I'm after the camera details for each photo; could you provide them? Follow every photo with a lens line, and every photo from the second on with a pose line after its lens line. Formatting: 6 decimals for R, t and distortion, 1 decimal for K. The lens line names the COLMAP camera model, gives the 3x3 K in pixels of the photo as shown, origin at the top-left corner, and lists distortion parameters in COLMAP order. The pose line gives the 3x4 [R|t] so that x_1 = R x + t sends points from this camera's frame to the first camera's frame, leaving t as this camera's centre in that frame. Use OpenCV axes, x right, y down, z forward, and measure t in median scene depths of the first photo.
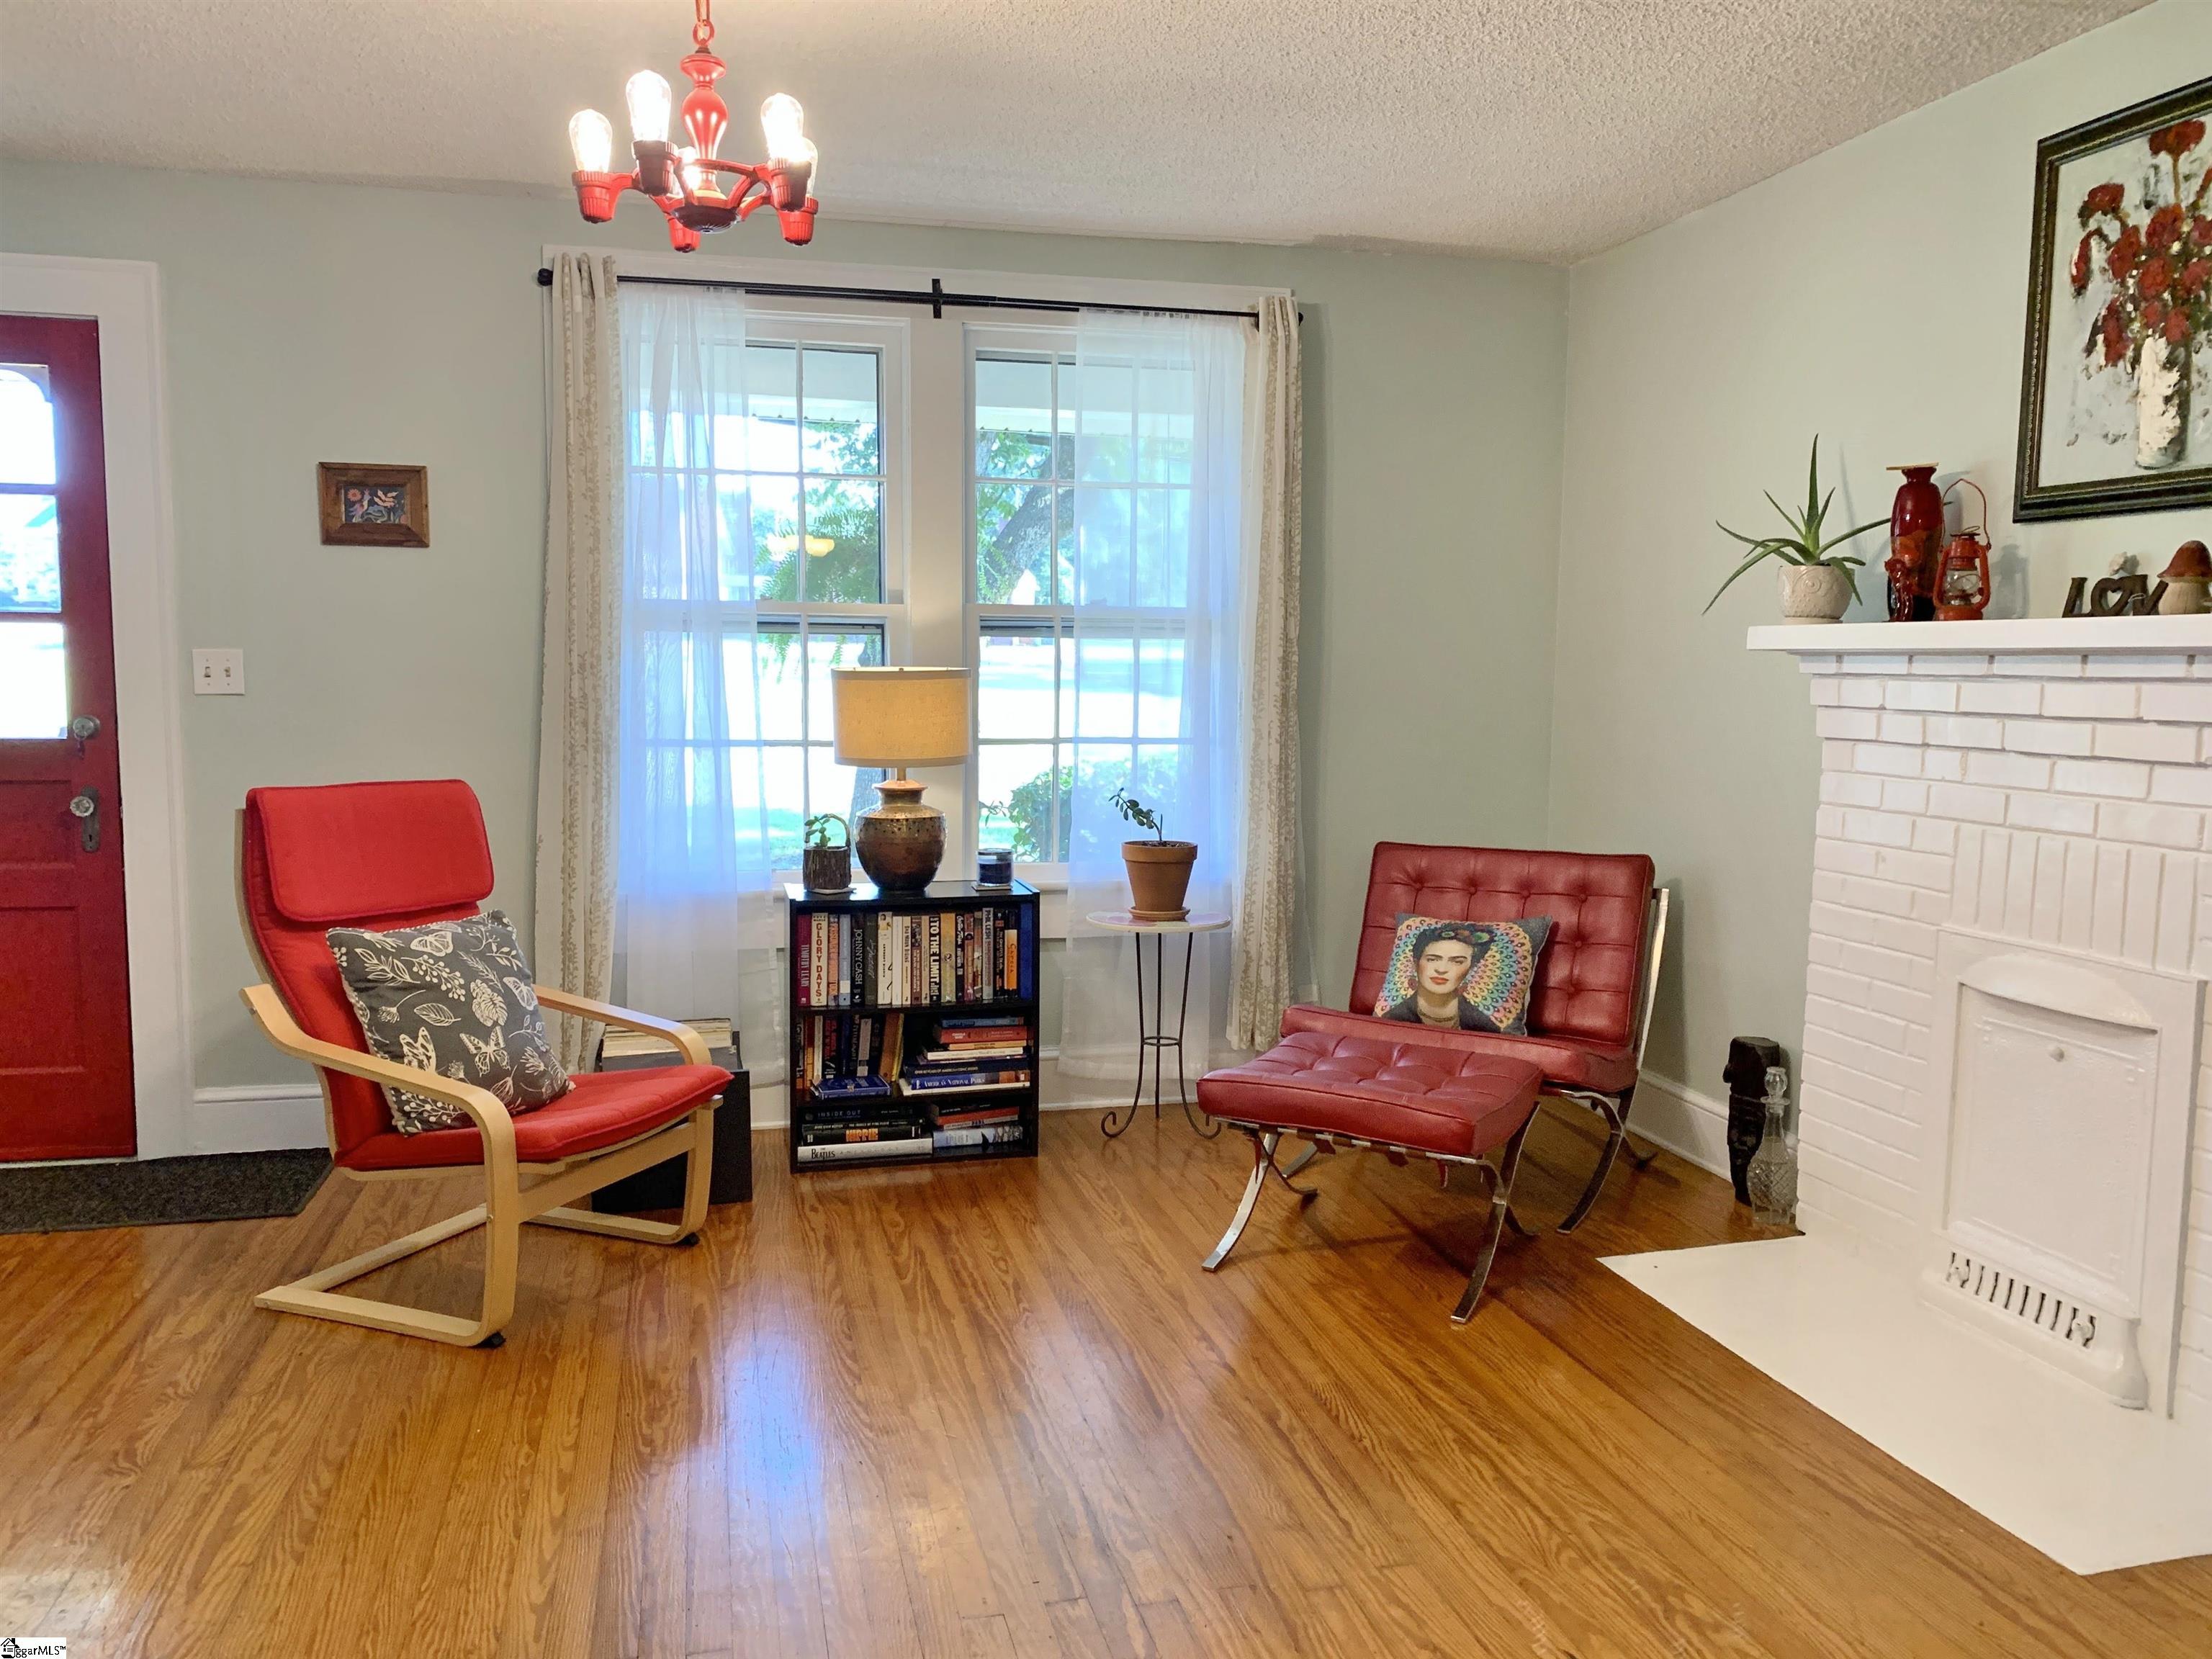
lens RADIAL K [[1685.9, 0, 1111.0], [0, 1685.9, 844.8], [0, 0, 1]] dist [0.041773, -0.050984]
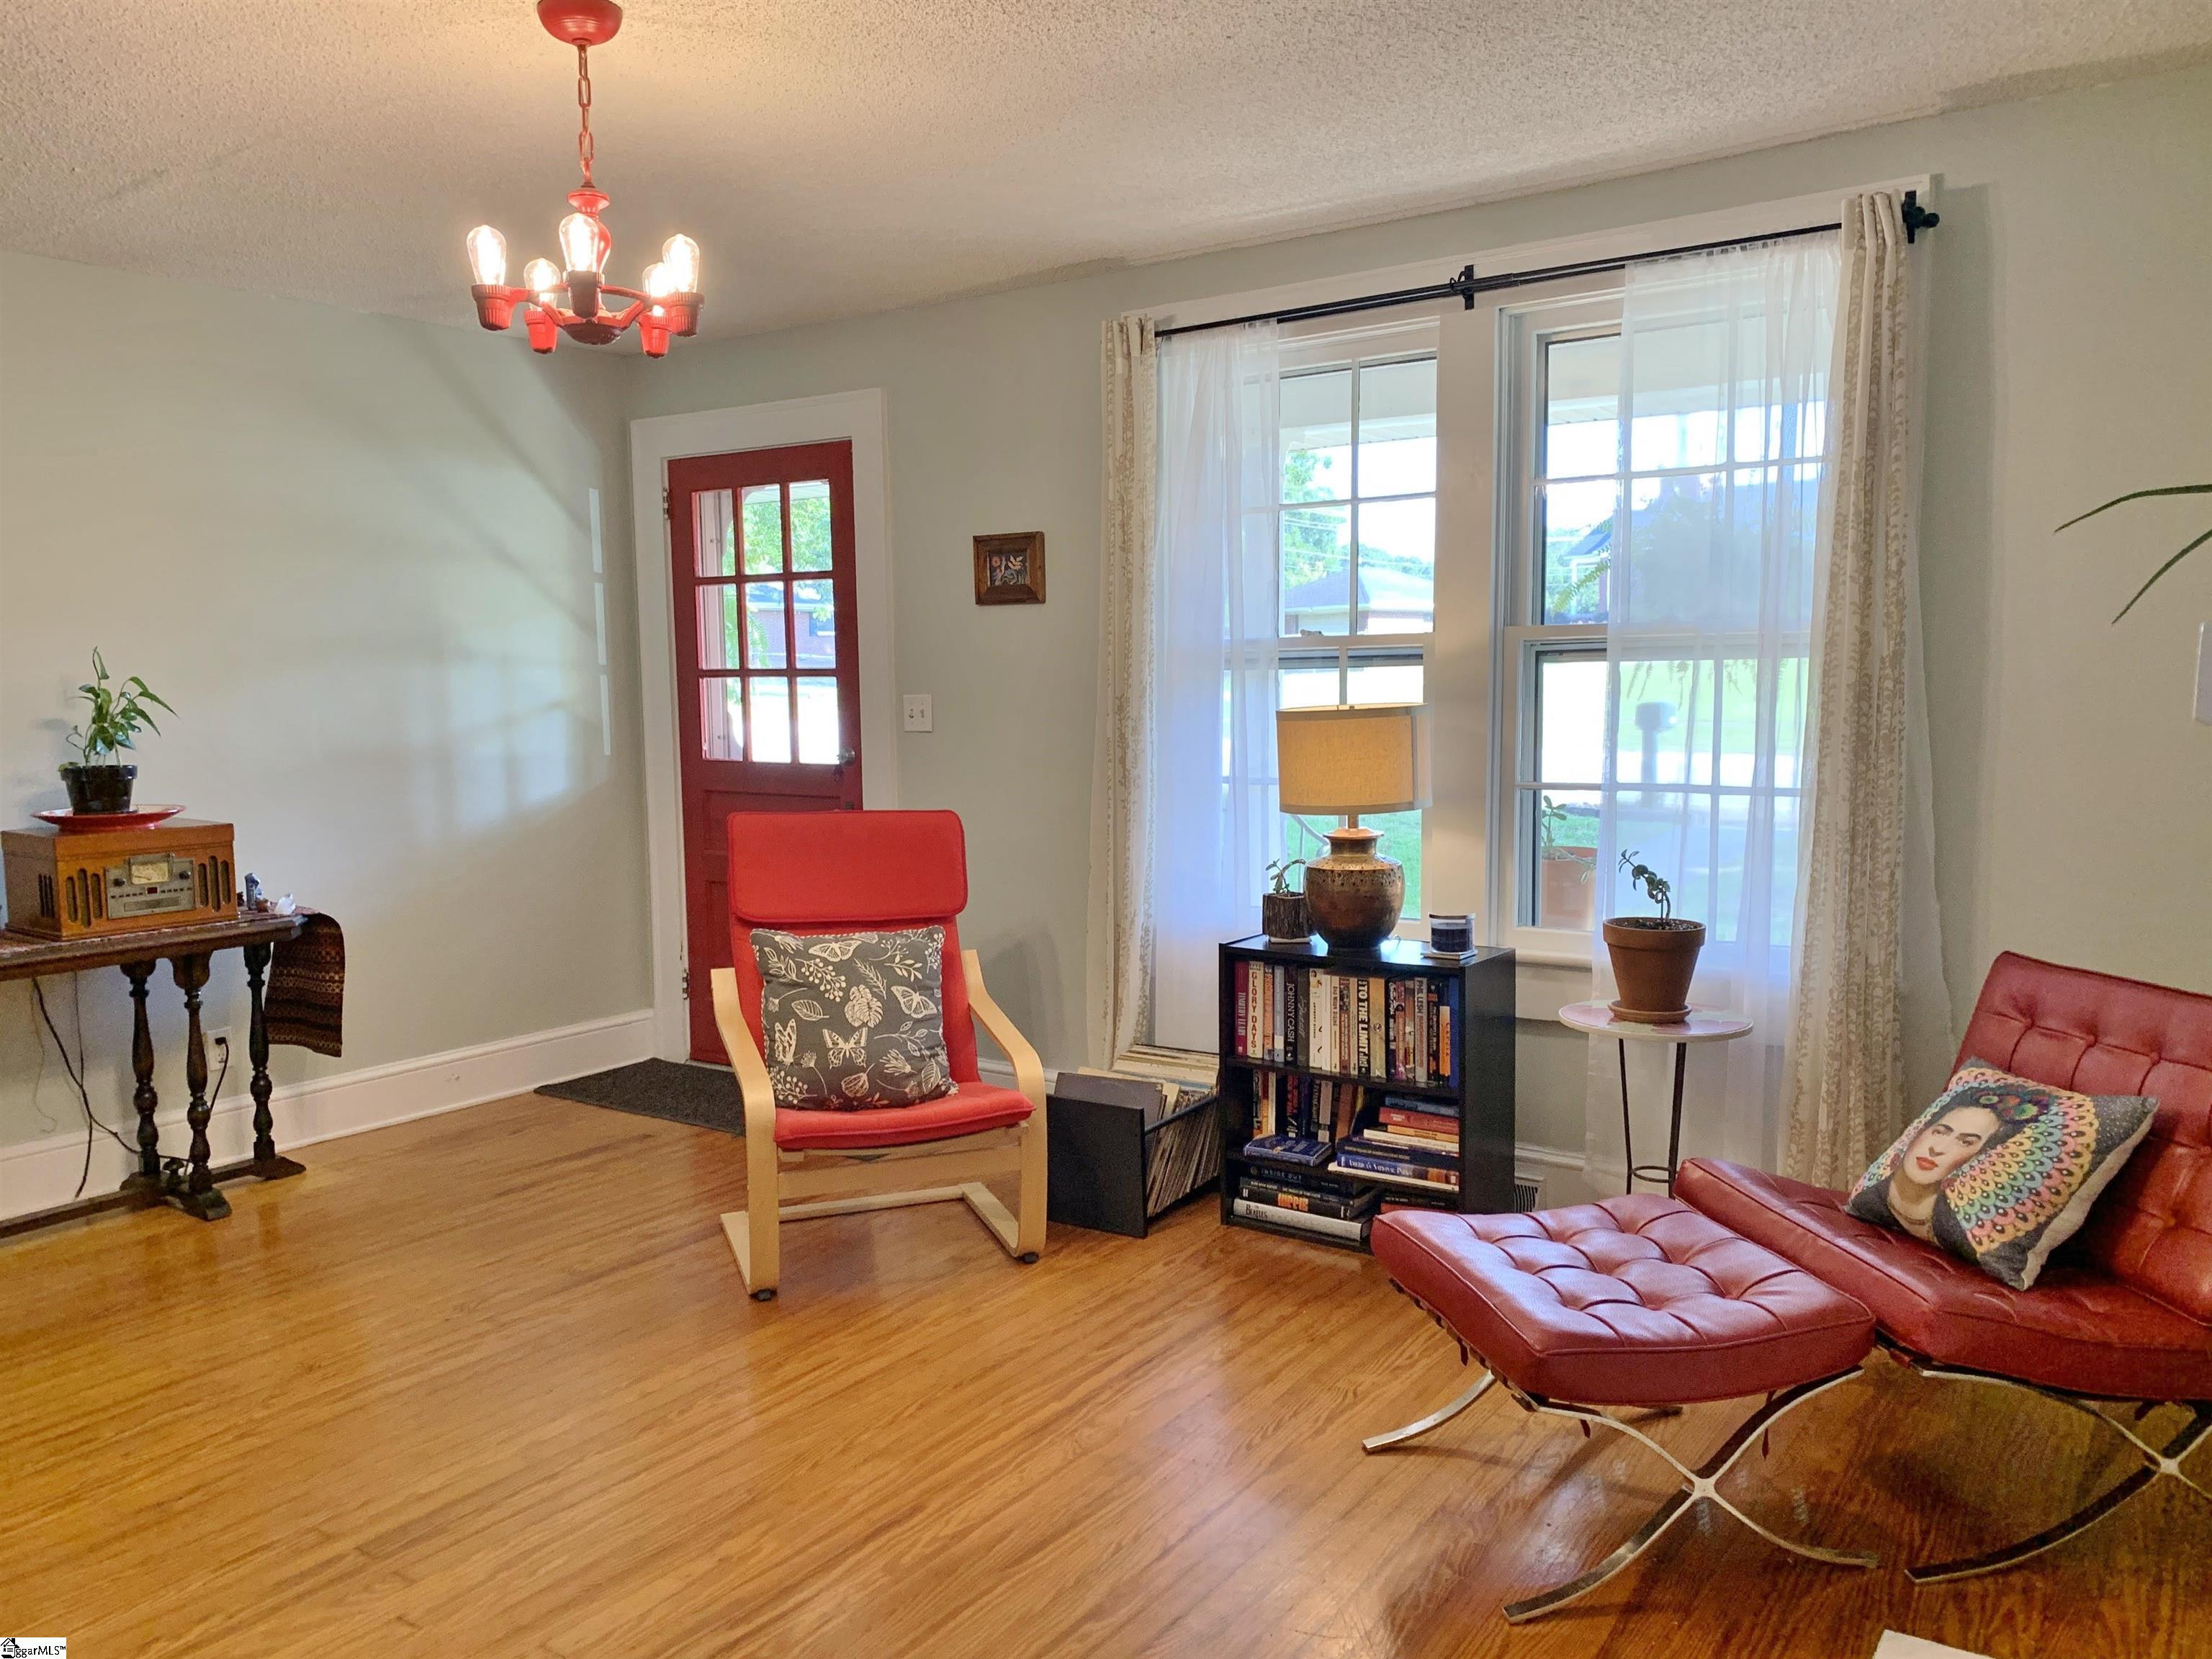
lens RADIAL K [[1685.9, 0, 1104.9], [0, 1685.9, 836.5], [0, 0, 1]] dist [0.041773, -0.050984]
pose [[0.650713, 0.054054, -0.757397, 0.487155], [-0.059802, 0.998013, 0.019847, -0.044133], [0.756965, 0.032379, 0.652653, 0.301854]]
